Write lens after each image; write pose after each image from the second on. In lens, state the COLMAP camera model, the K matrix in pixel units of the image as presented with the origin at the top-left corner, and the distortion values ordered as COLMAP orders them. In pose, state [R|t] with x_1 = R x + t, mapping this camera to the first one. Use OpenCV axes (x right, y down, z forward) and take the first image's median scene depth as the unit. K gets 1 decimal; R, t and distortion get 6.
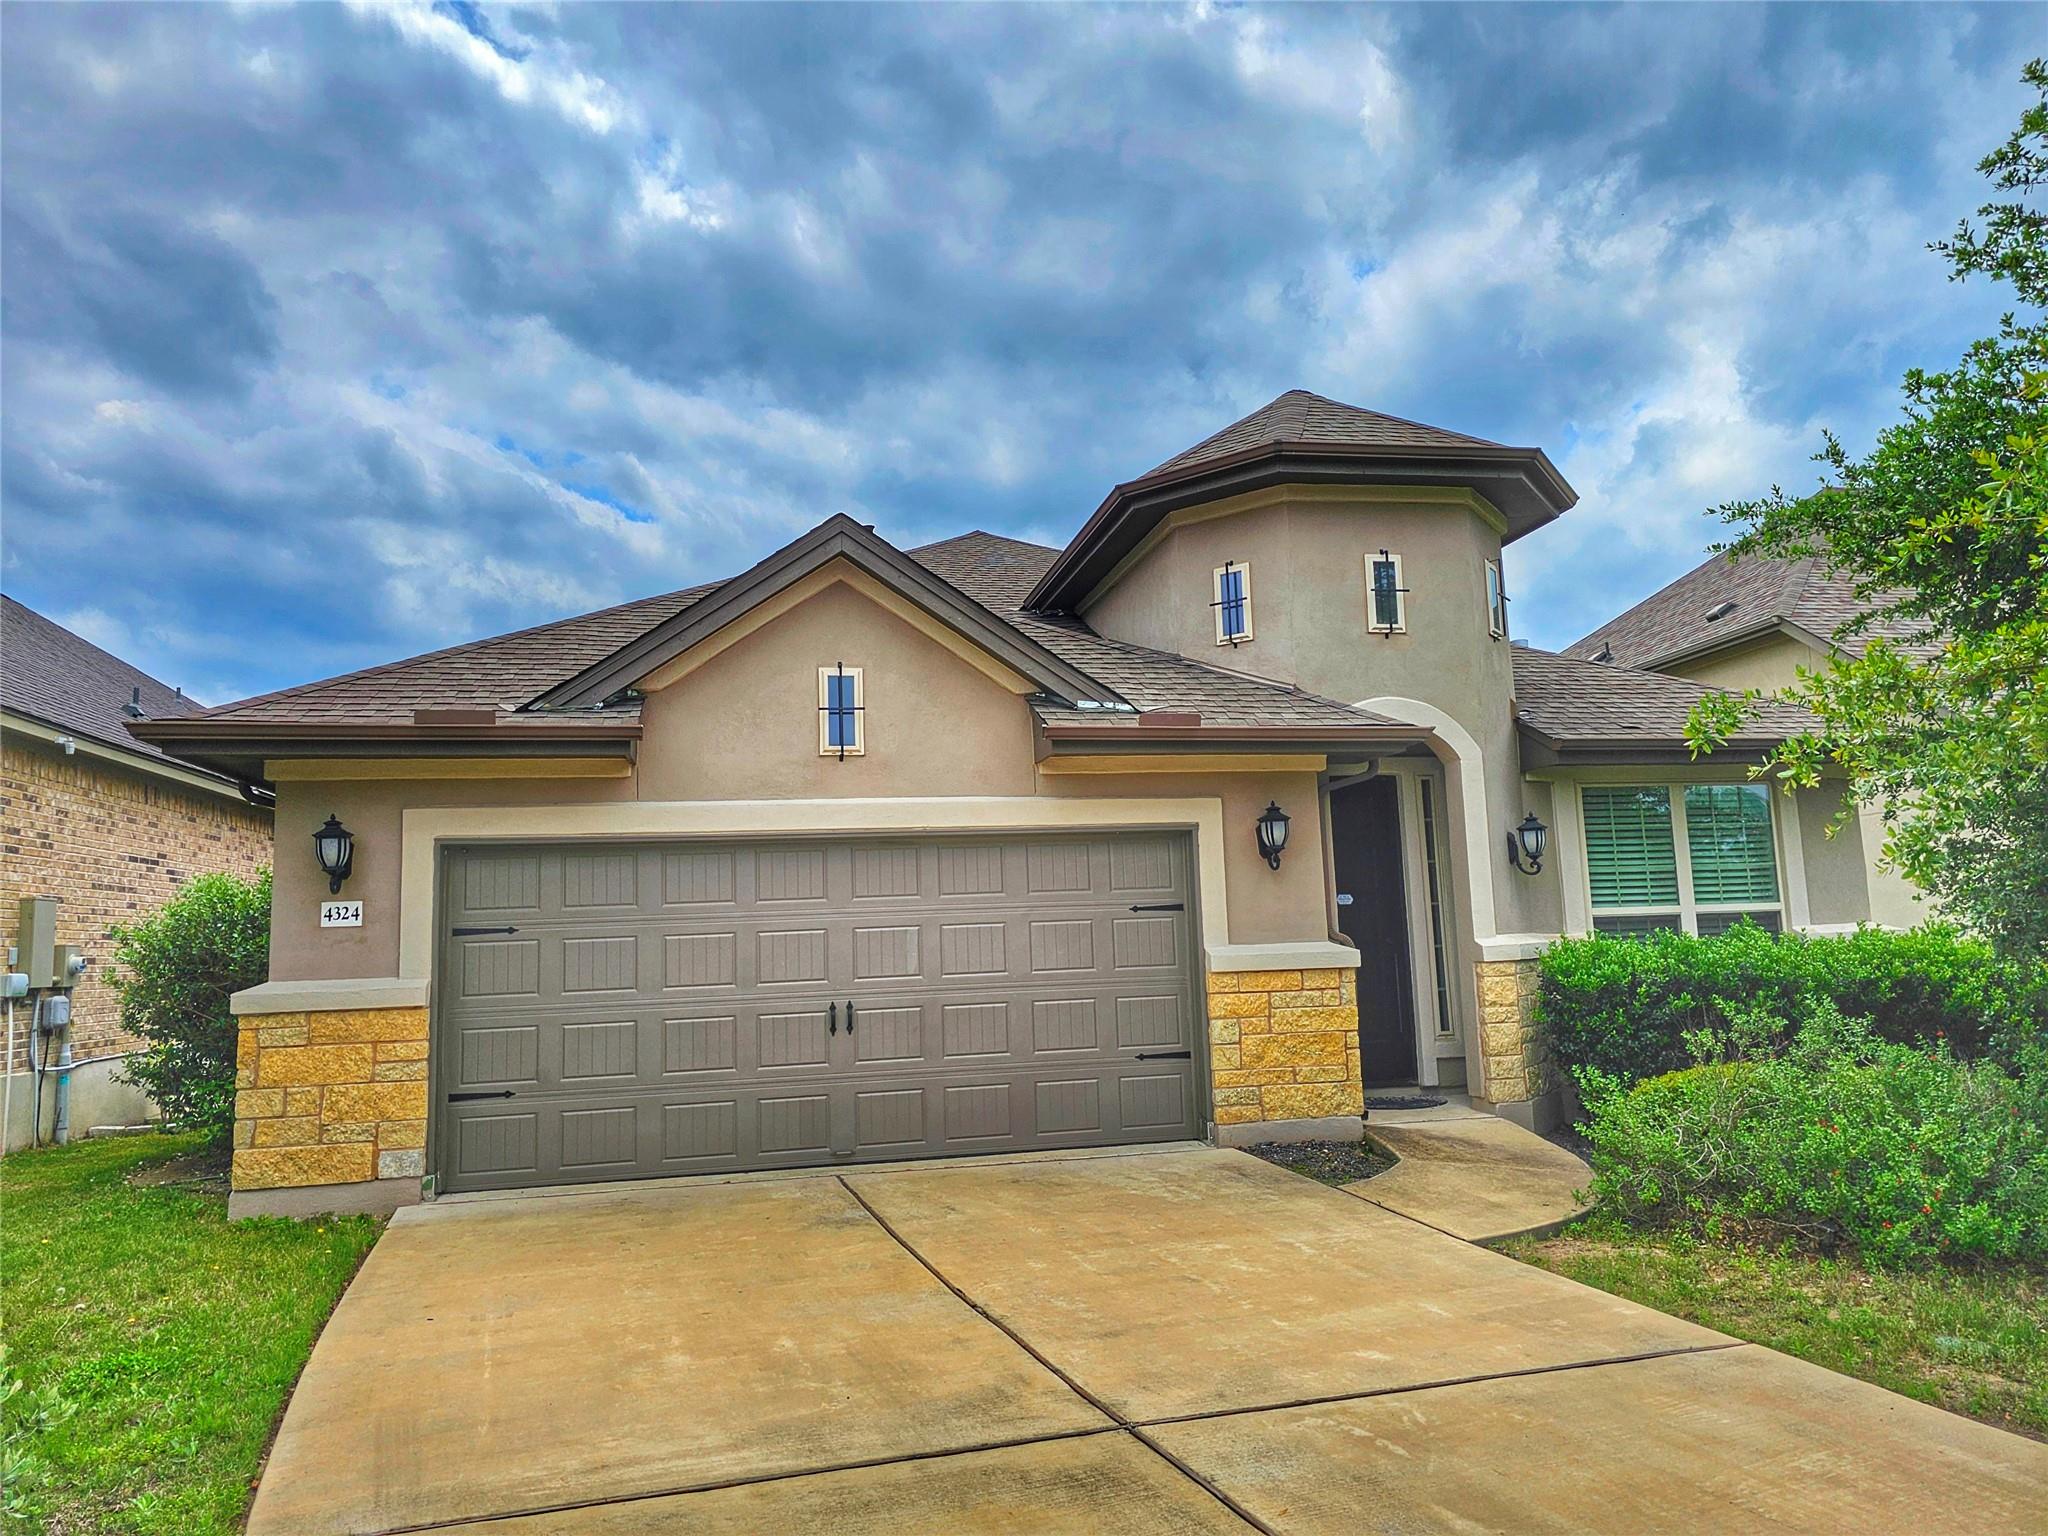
lens RADIAL K [[1369.6, 0, 1019.9], [0, 1369.6, 768.0], [0, 0, 1]] dist [0.061696, -0.054081]
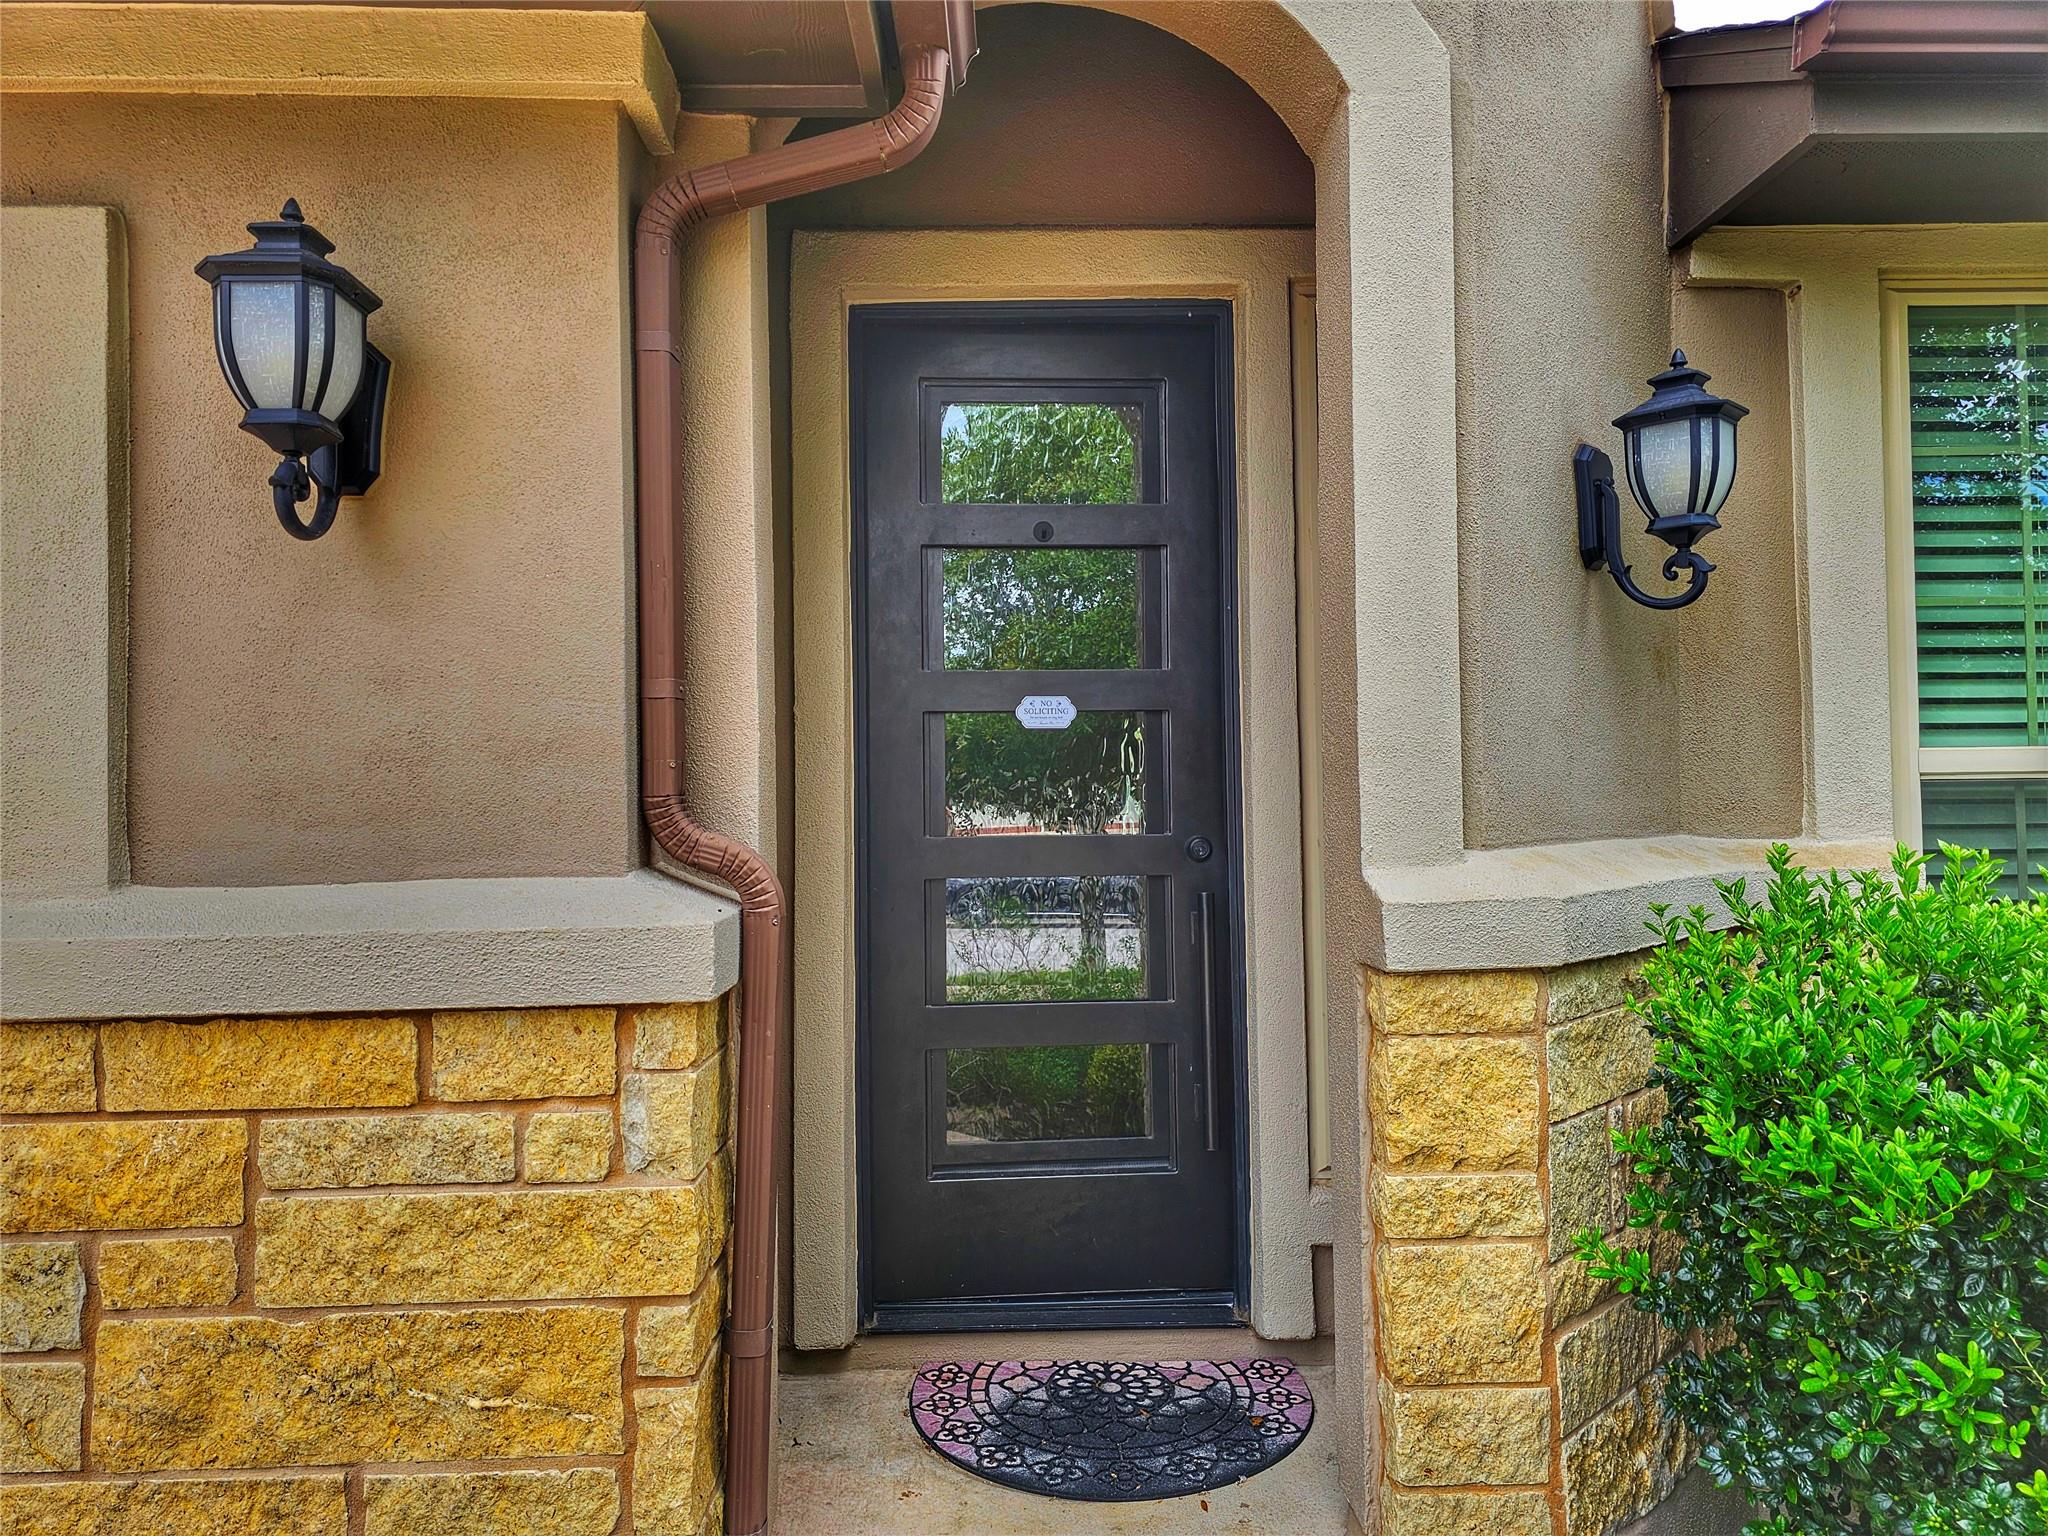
lens RADIAL K [[1369.6, 0, 1029.9], [0, 1369.6, 765.7], [0, 0, 1]] dist [0.061696, -0.054081]
pose [[0.986312, 0.015761, -0.164136, 0.304208], [0.001982, 0.994217, 0.107375, 0.079905], [0.164879, -0.106231, 0.980576, 0.746401]]
